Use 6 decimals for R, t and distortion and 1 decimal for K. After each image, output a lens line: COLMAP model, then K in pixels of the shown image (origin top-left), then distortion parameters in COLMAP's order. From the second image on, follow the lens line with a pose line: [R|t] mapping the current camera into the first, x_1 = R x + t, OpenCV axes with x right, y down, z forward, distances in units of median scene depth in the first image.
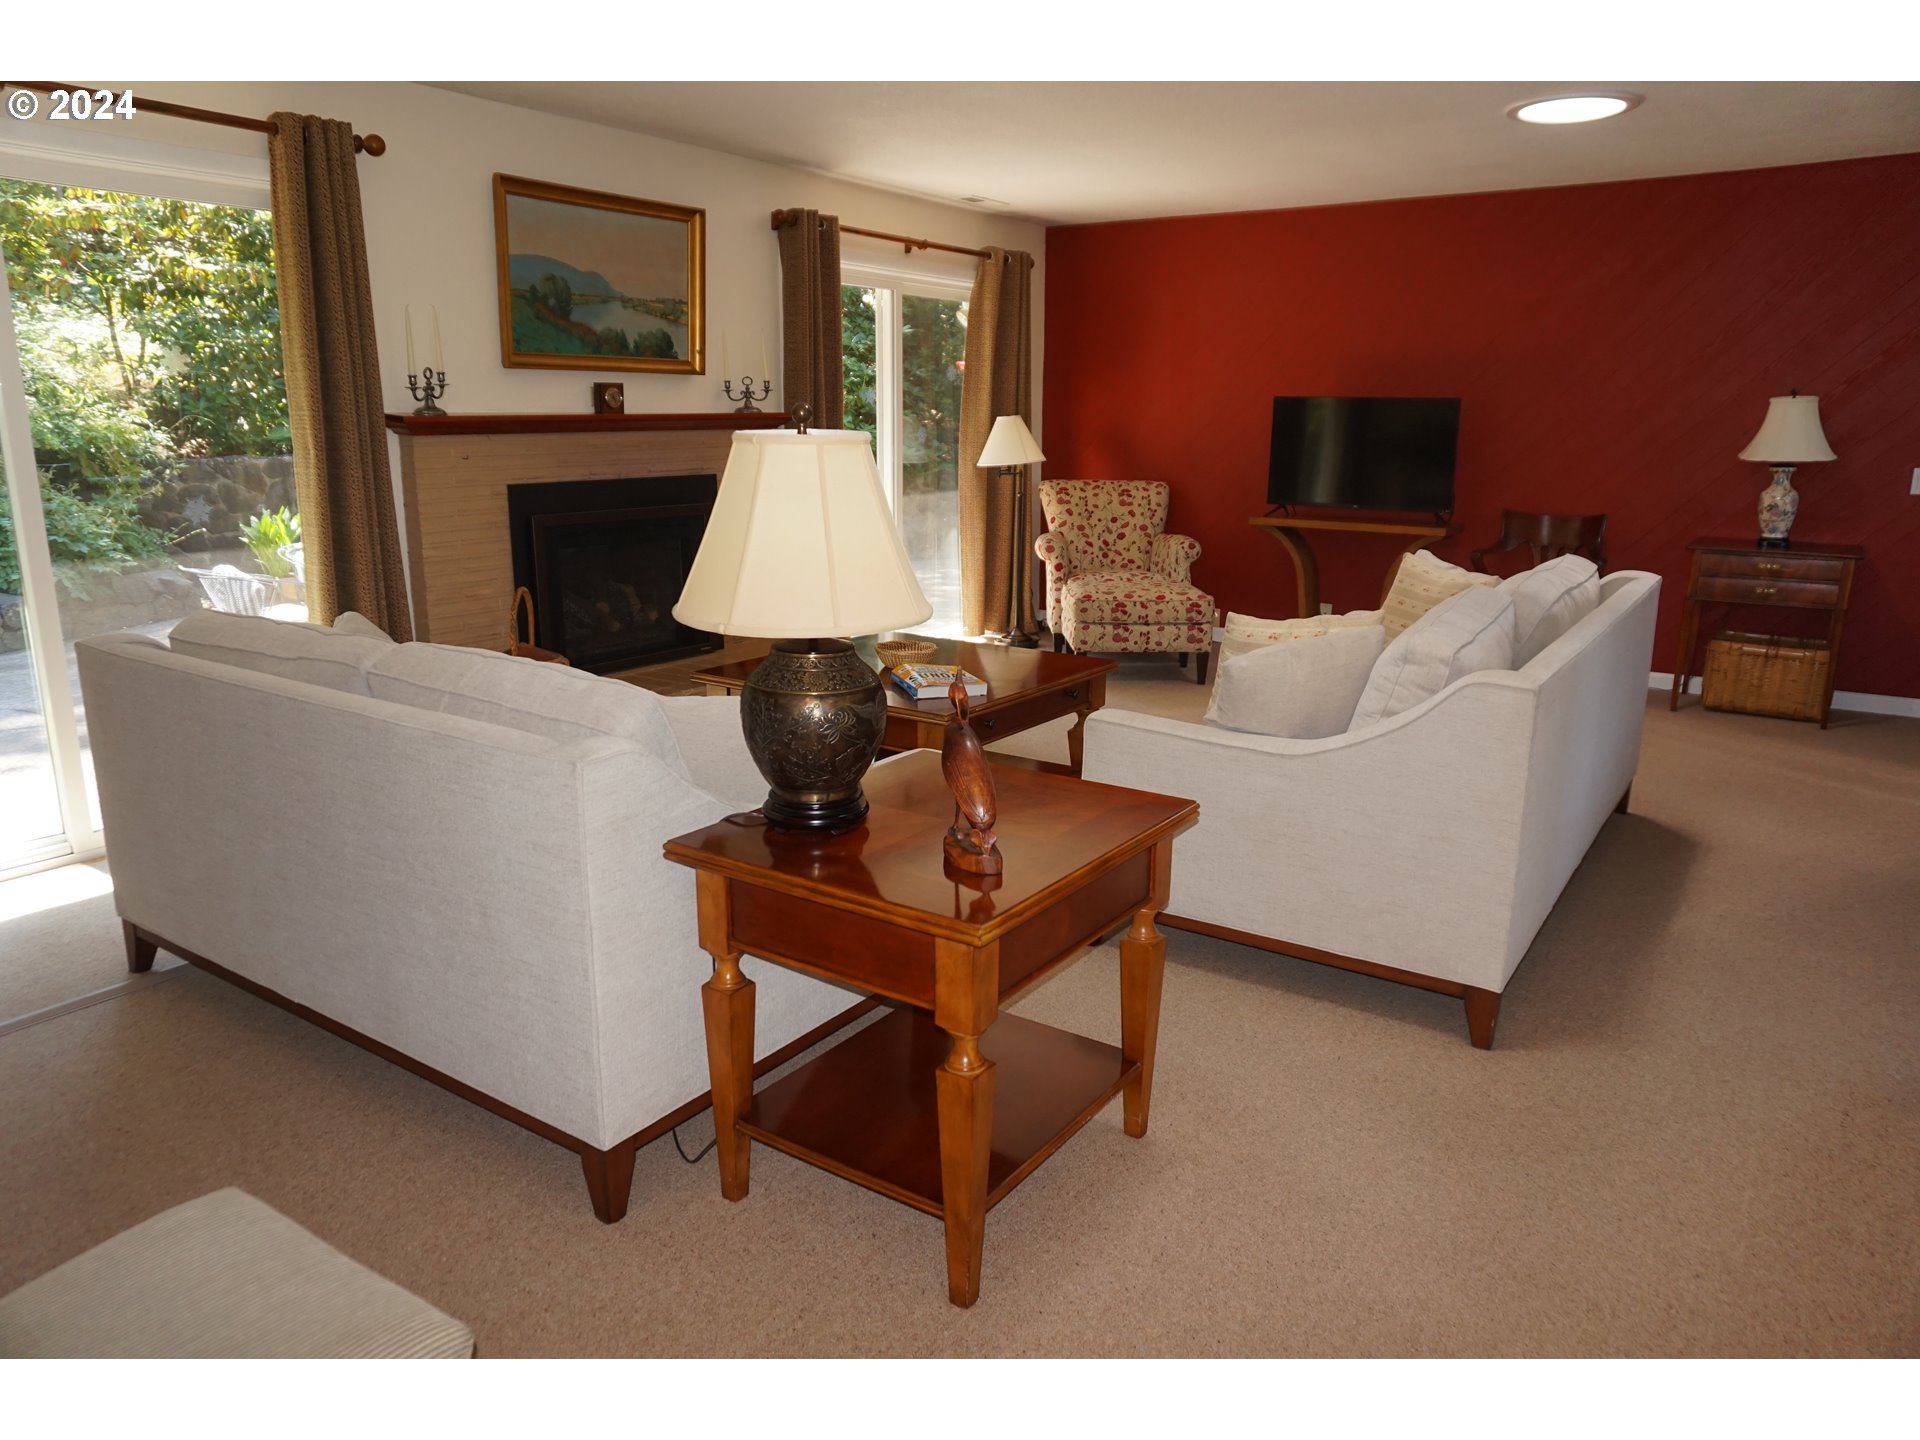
lens RADIAL K [[1309.0, 0, 956.7], [0, 1309.0, 717.7], [0, 0, 1]] dist [-0.016362, 0.006312]
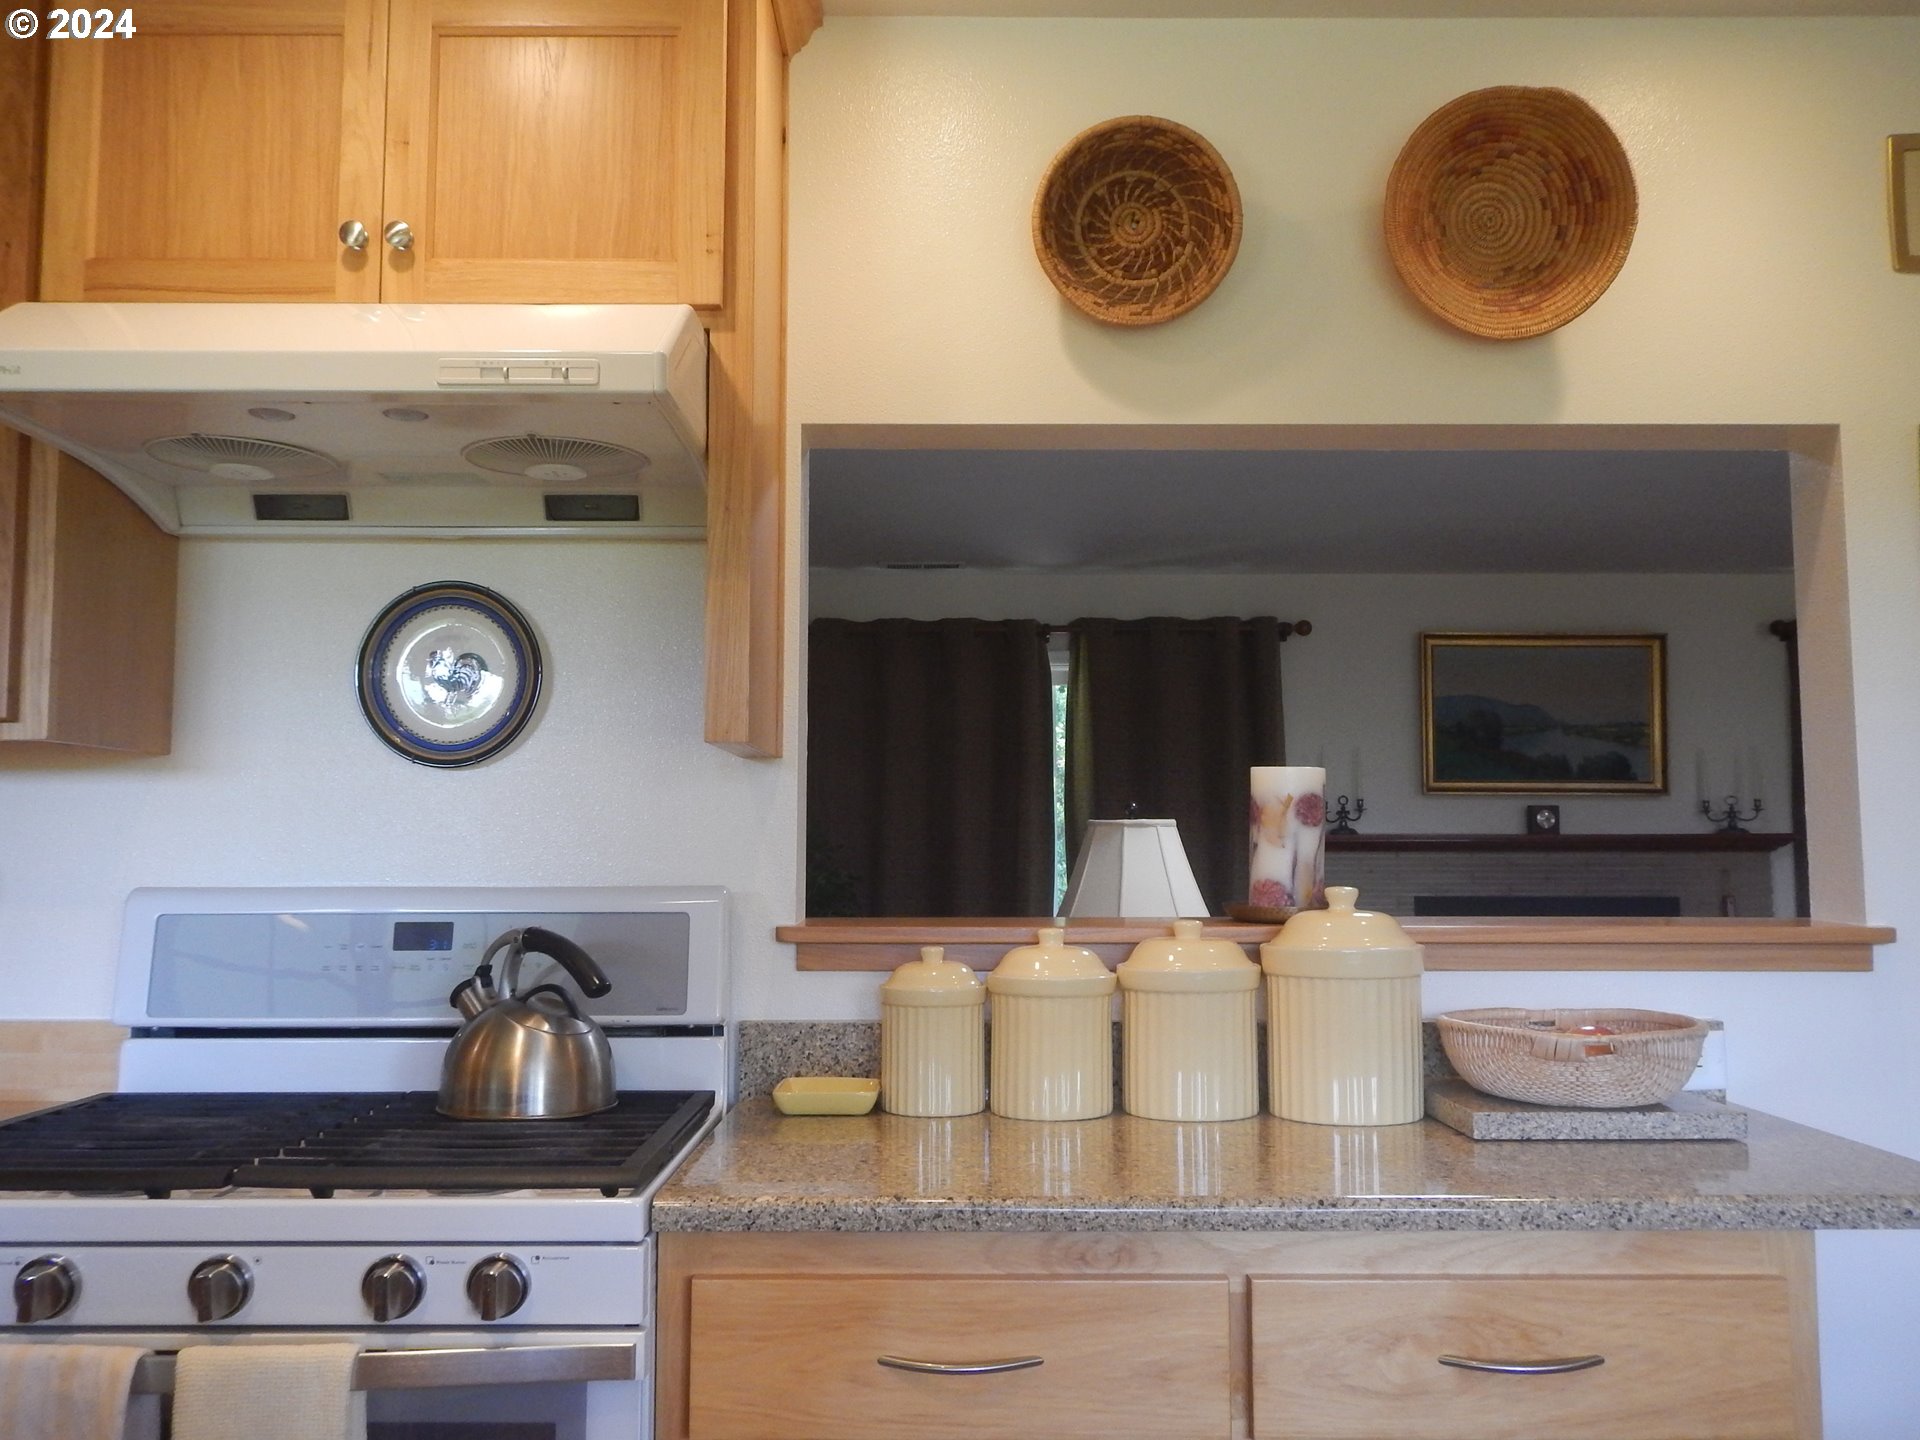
lens RADIAL K [[1309.0, 0, 959.7], [0, 1309.0, 722.4], [0, 0, 1]] dist [-0.016362, 0.006312]
pose [[0.558759, -0.068481, -0.826498, 0.326866], [-0.189553, 0.959659, -0.207663, -0.016077], [0.807377, 0.272699, 0.523237, 0.065044]]
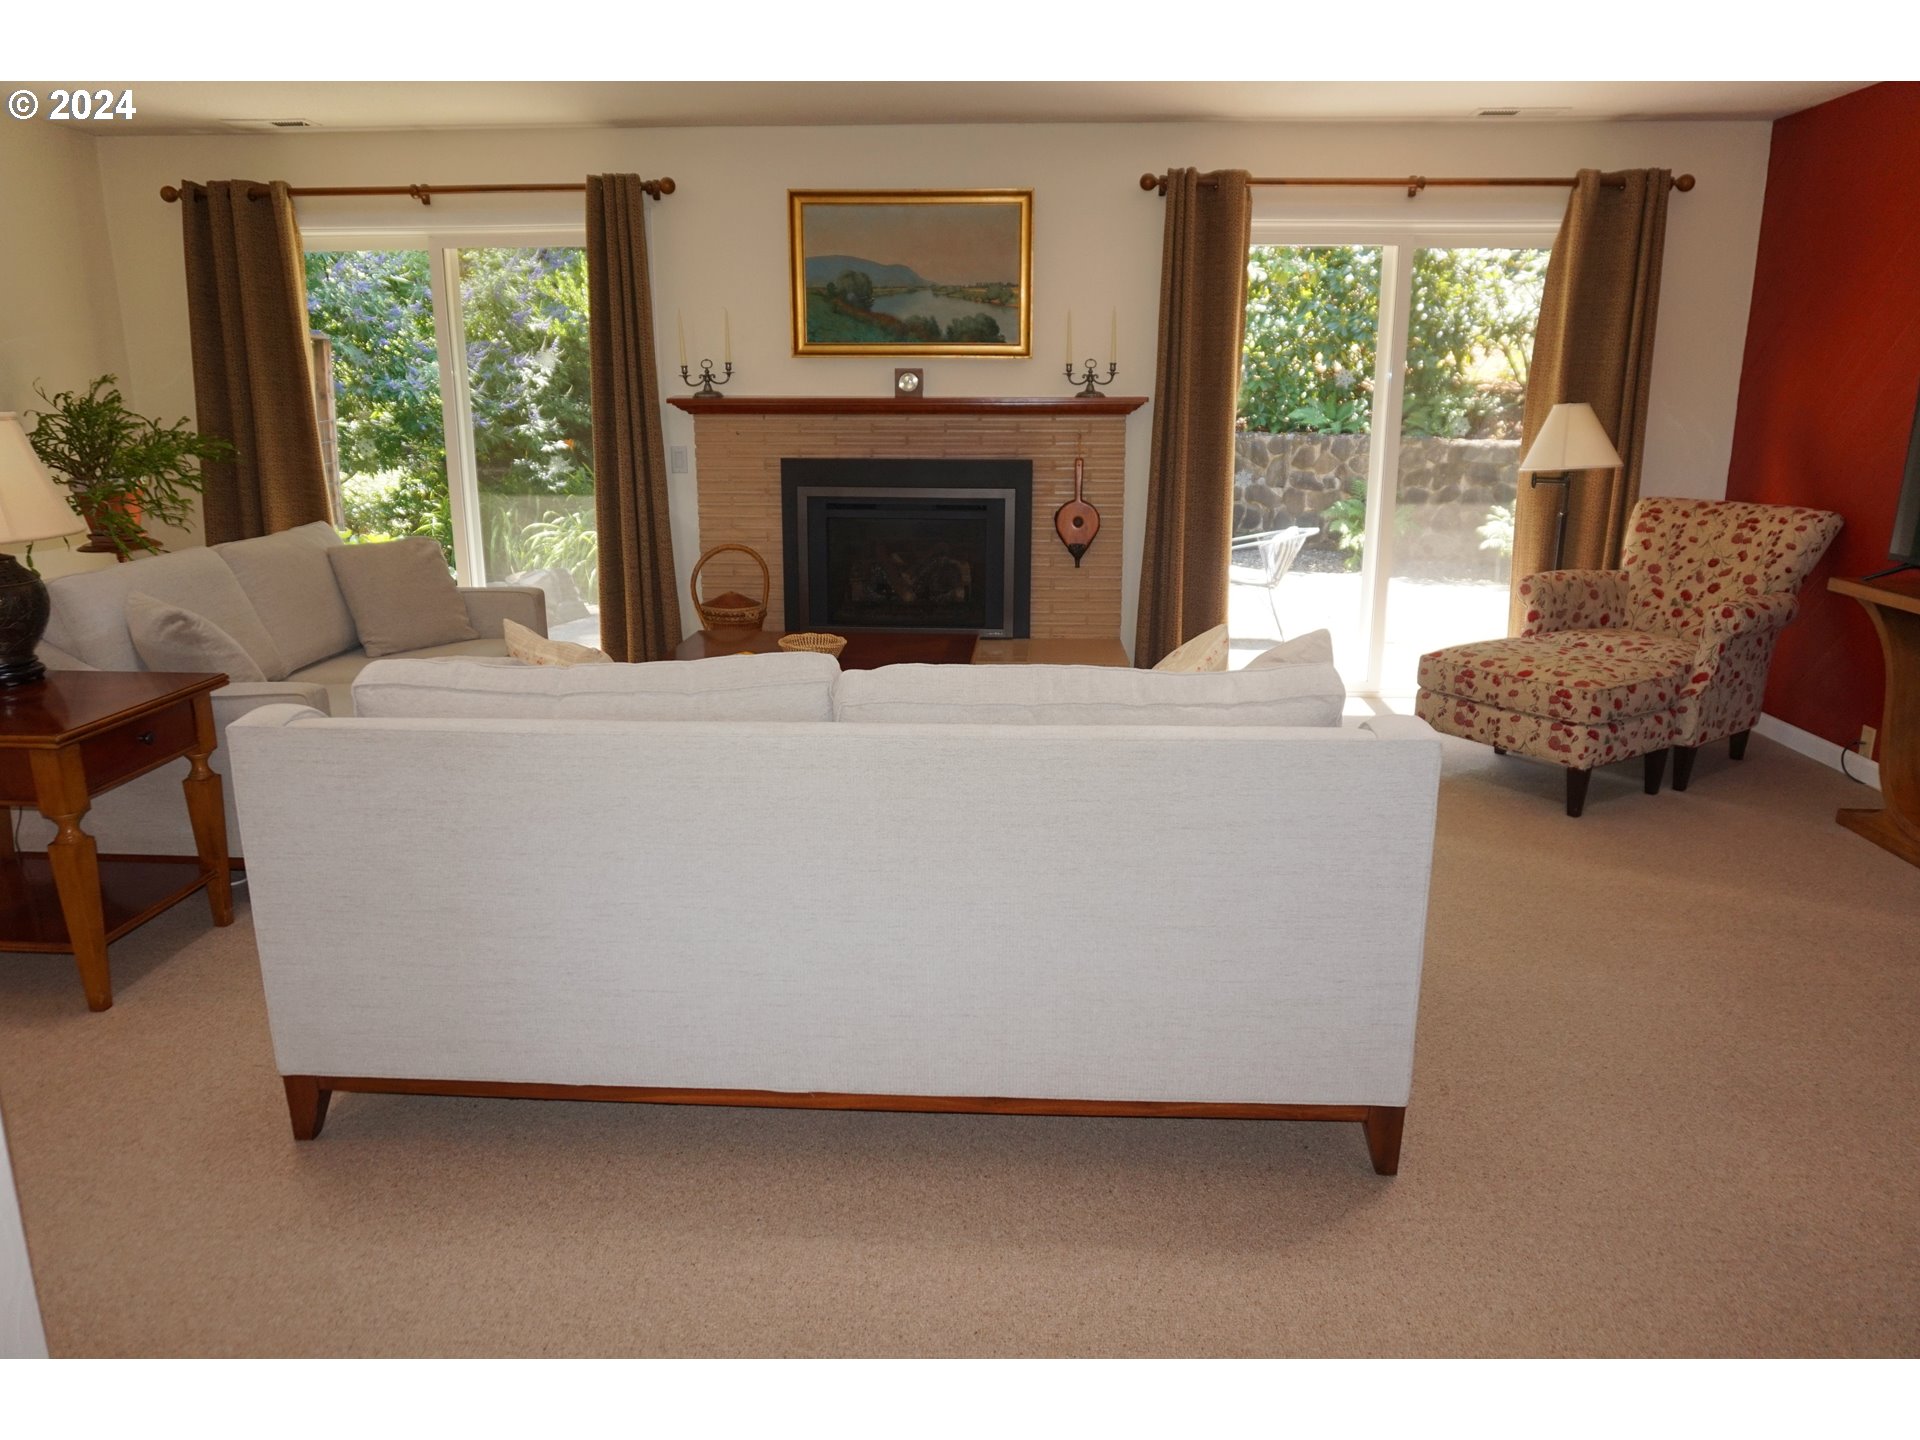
lens RADIAL K [[1309.0, 0, 958.8], [0, 1309.0, 712.1], [0, 0, 1]] dist [-0.016362, 0.006312]
pose [[0.521970, 0.202837, -0.828496, 0.676996], [-0.195886, 0.973859, 0.115013, -0.110963], [0.830166, 0.102257, 0.548058, 0.465964]]
